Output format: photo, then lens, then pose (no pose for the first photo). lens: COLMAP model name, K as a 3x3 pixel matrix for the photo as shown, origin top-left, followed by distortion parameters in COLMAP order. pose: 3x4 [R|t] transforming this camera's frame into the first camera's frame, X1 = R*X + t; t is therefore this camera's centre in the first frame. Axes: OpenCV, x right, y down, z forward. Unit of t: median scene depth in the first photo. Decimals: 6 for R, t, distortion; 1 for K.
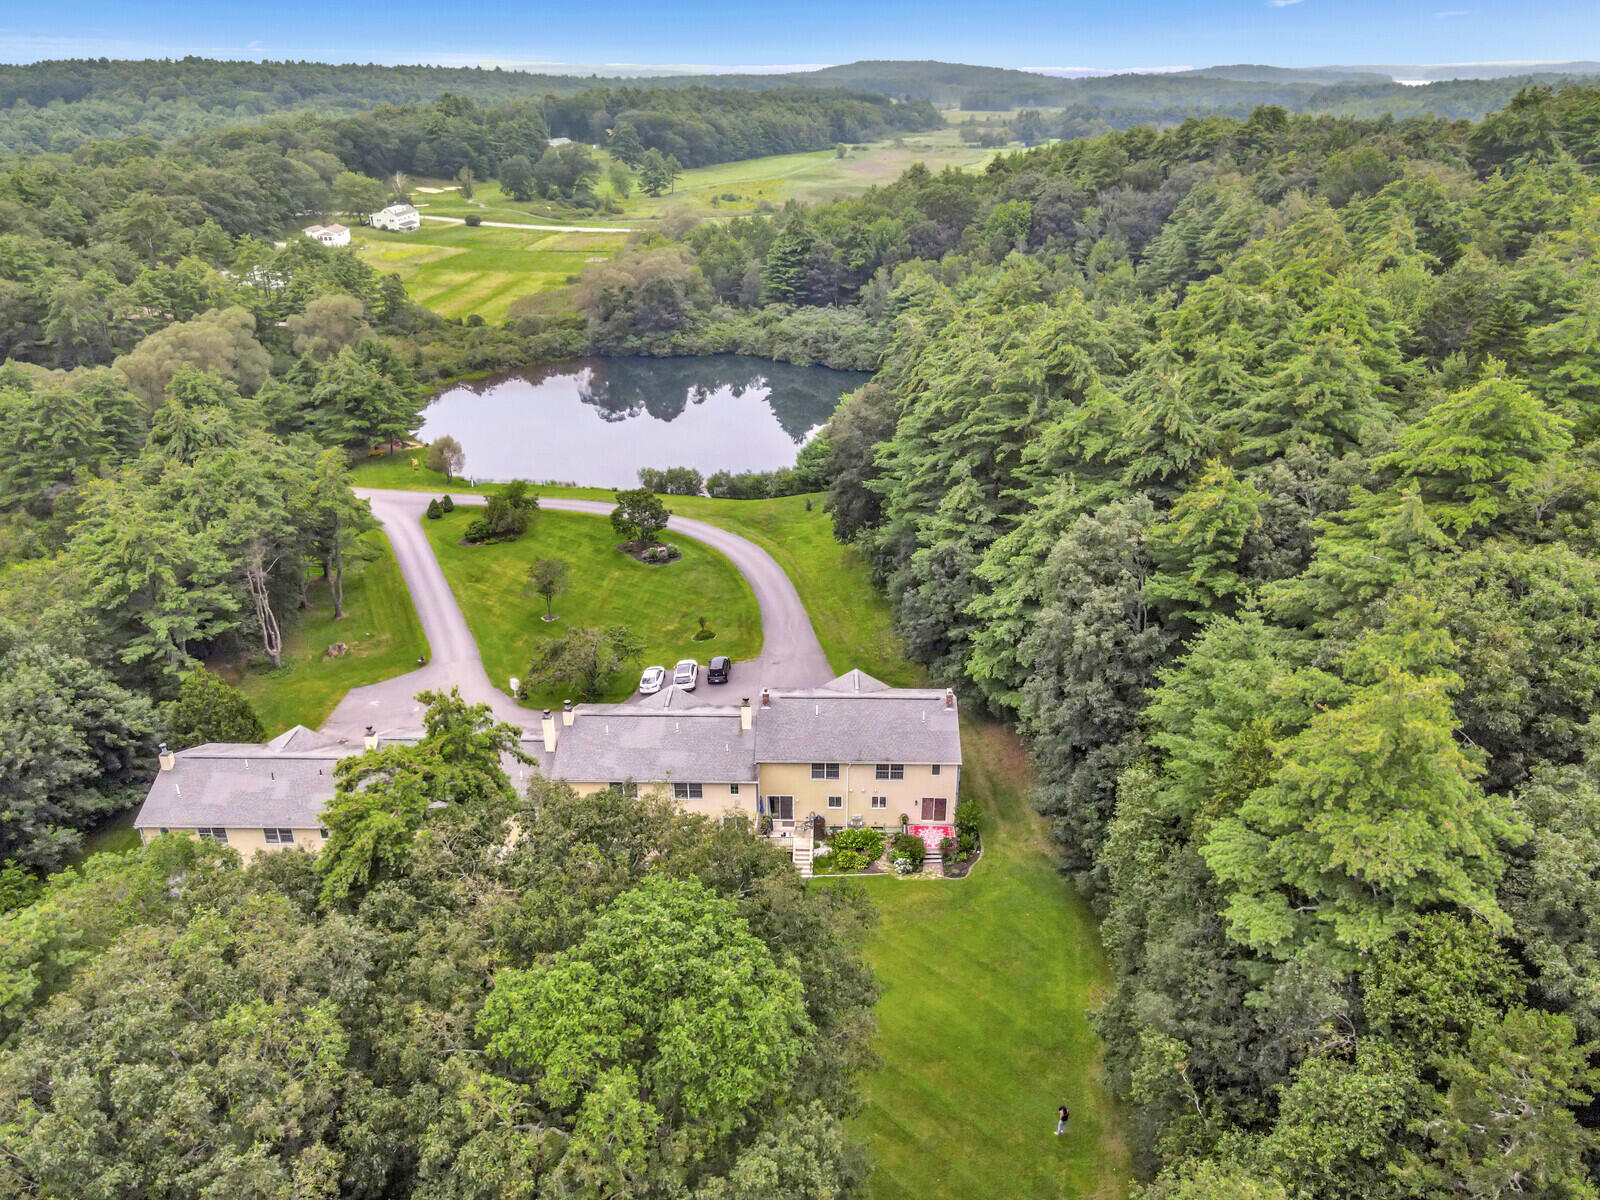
lens RADIAL K [[1209.1, 0, 800.0], [0, 1209.1, 600.0], [0, 0, 1]] dist [0.002968, 0.002509]
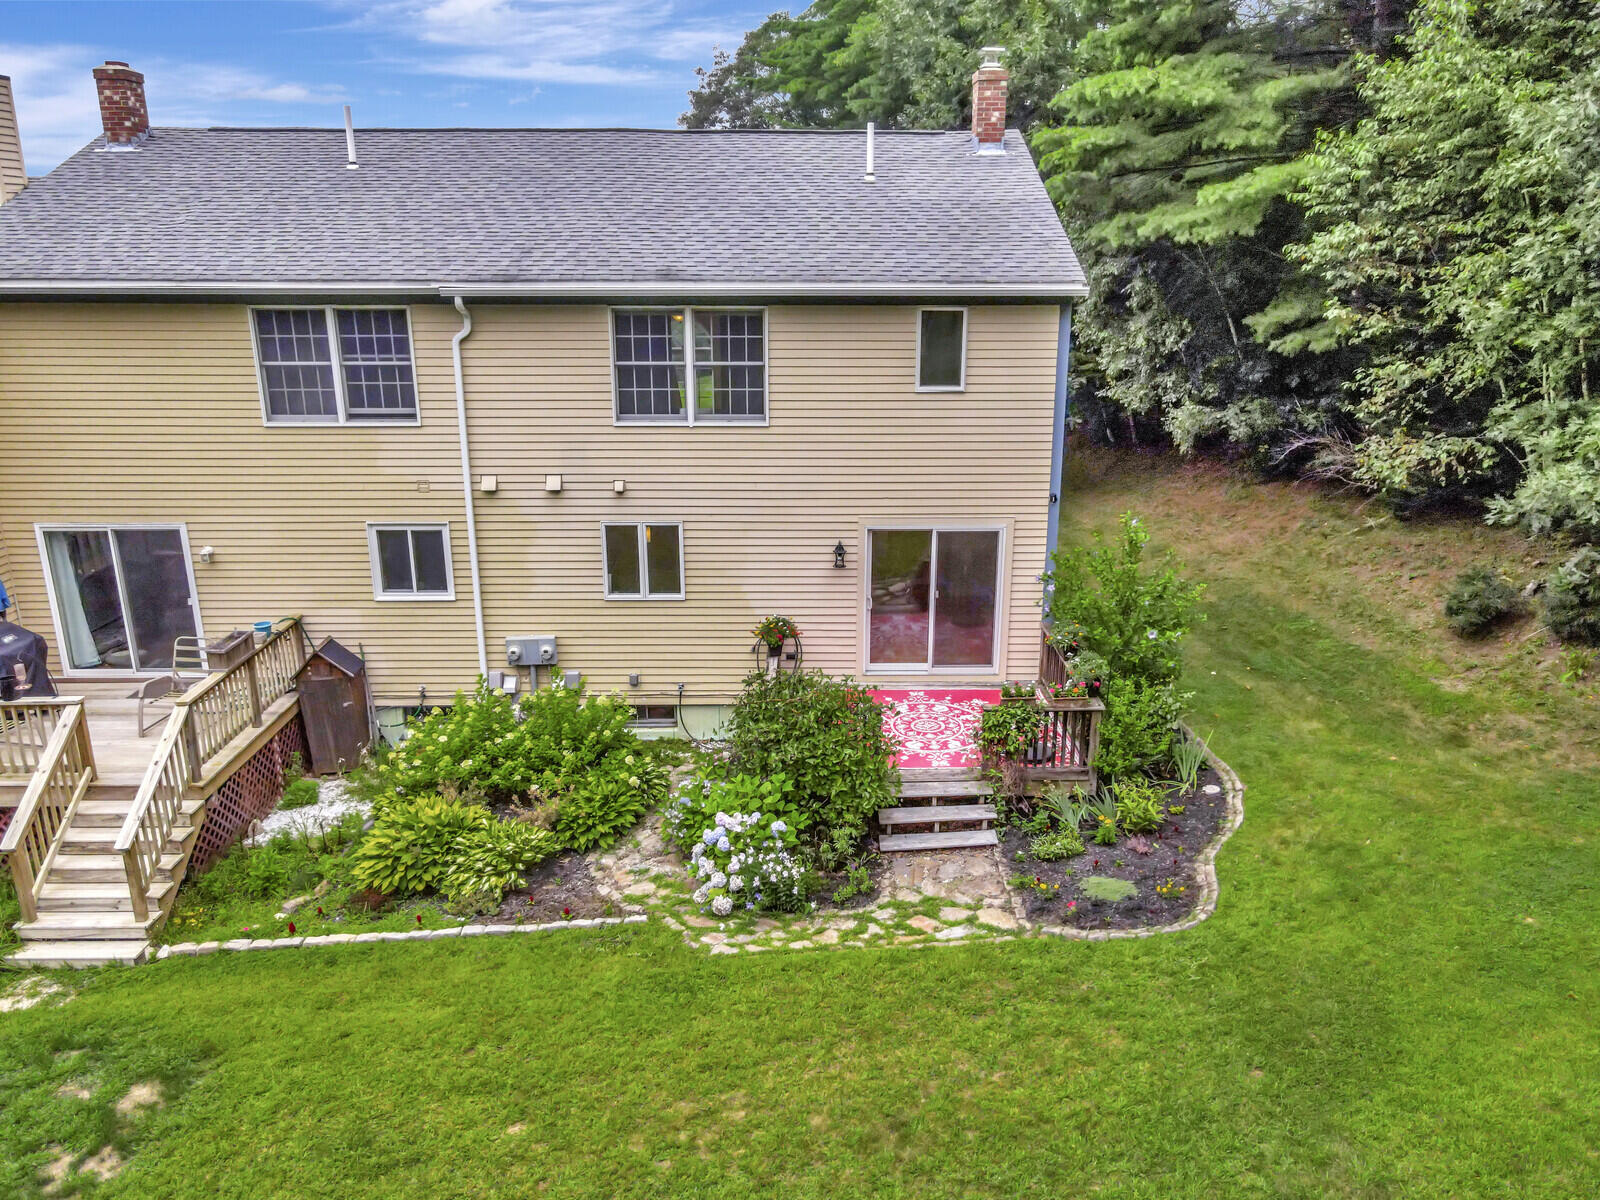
lens RADIAL K [[1185.5, 0, 808.9], [0, 1185.5, 597.8], [0, 0, 1]] dist [0.022352, 0.001099]
pose [[0.999238, -0.008099, 0.038188, 0.083589], [0.013076, 0.991173, -0.131932, 0.197273], [-0.036782, 0.132331, 0.990523, 0.812111]]
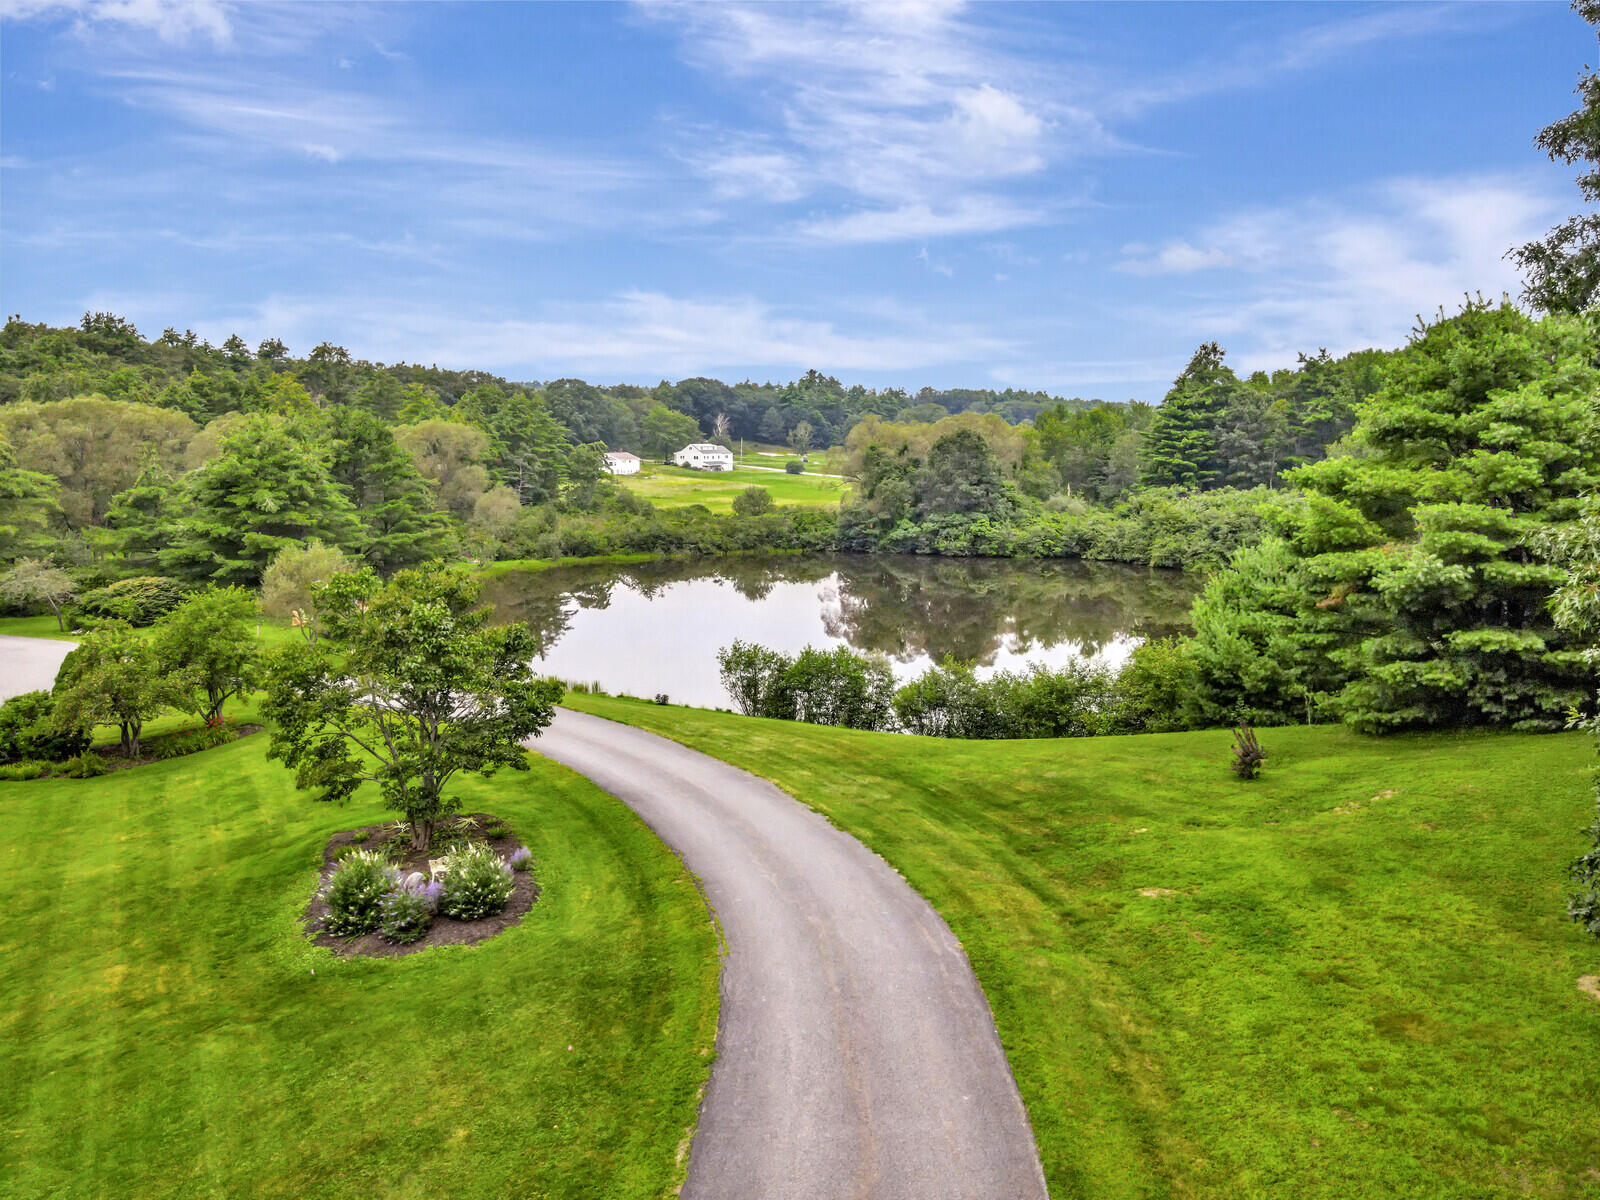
lens RADIAL K [[1185.5, 0, 808.9], [0, 1185.5, 597.8], [0, 0, 1]] dist [0.022352, 0.001099]
pose [[0.949944, 0.049237, -0.308516, -0.007000], [-0.133995, 0.956277, -0.259963, -0.071849], [0.282227, 0.288289, 0.915007, 1.438093]]
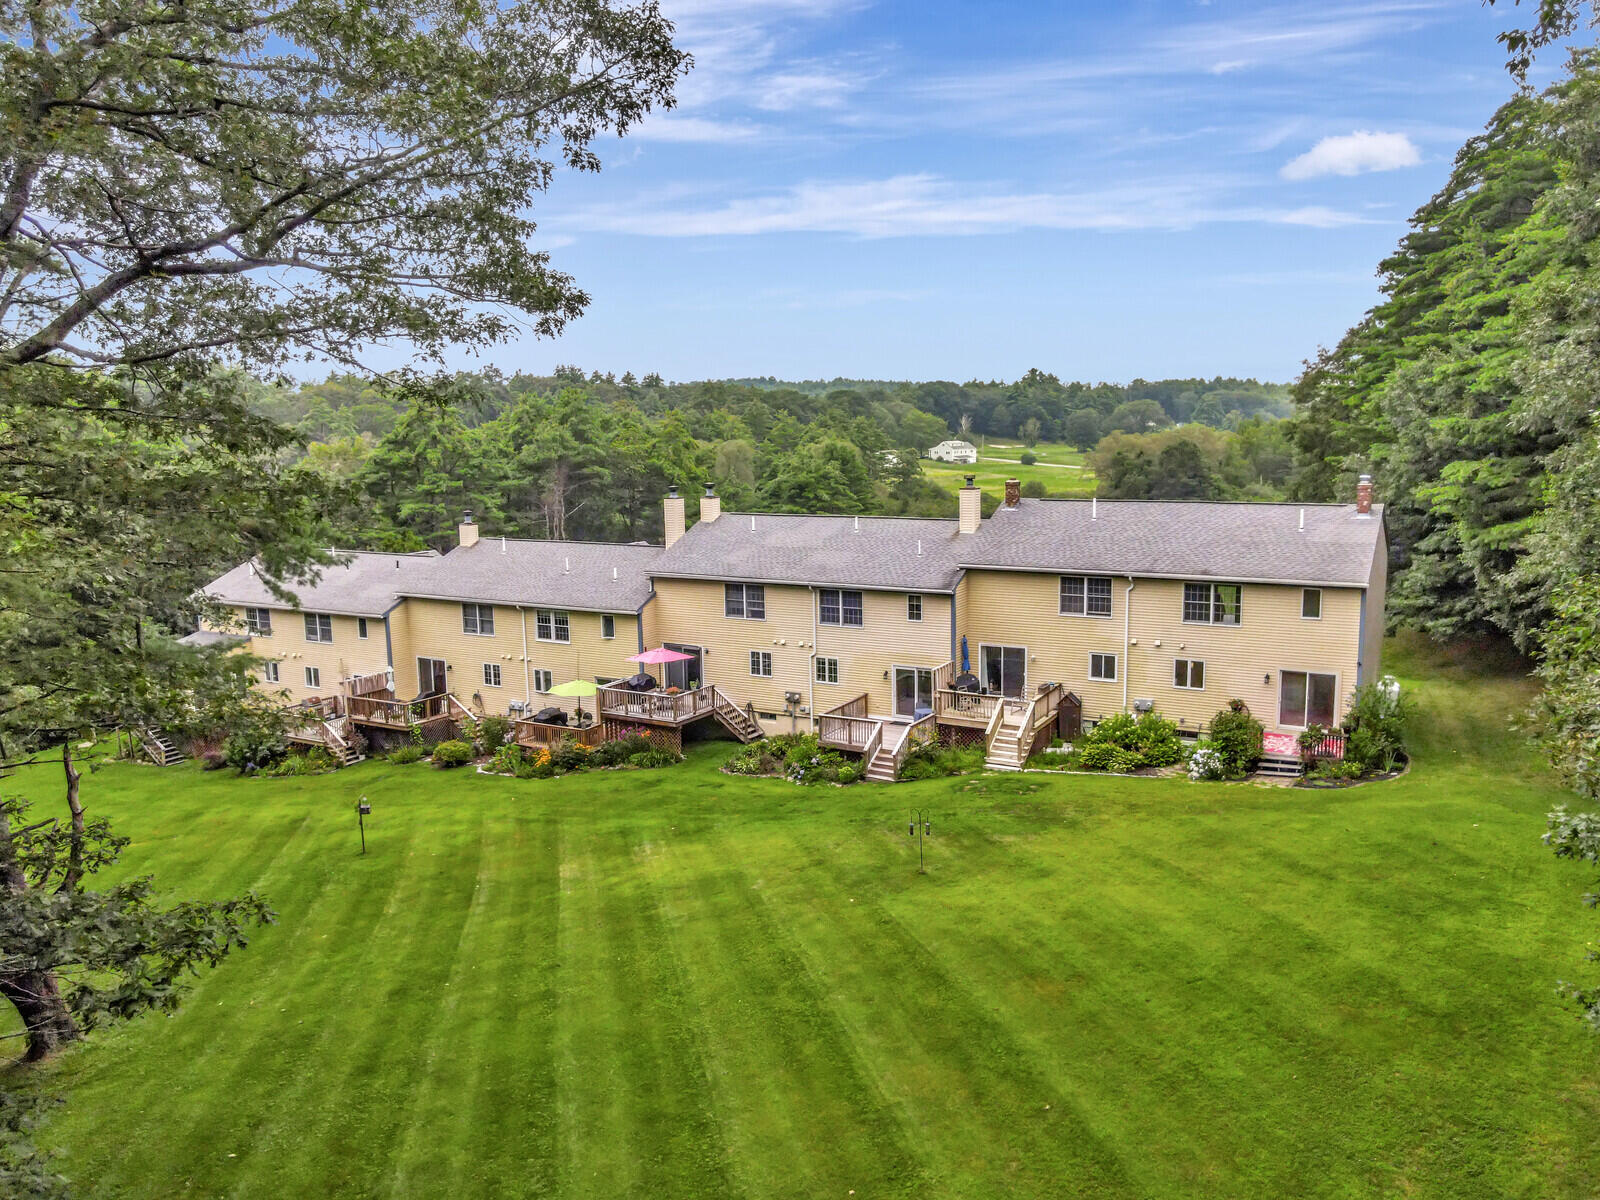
lens RADIAL K [[1209.1, 0, 800.0], [0, 1209.1, 600.0], [0, 0, 1]] dist [0.002968, 0.002509]
pose [[0.886125, 0.058947, -0.459683, 0.150535], [-0.178669, 0.958656, -0.221485, 0.276994], [0.427622, 0.278394, 0.860021, 0.487423]]
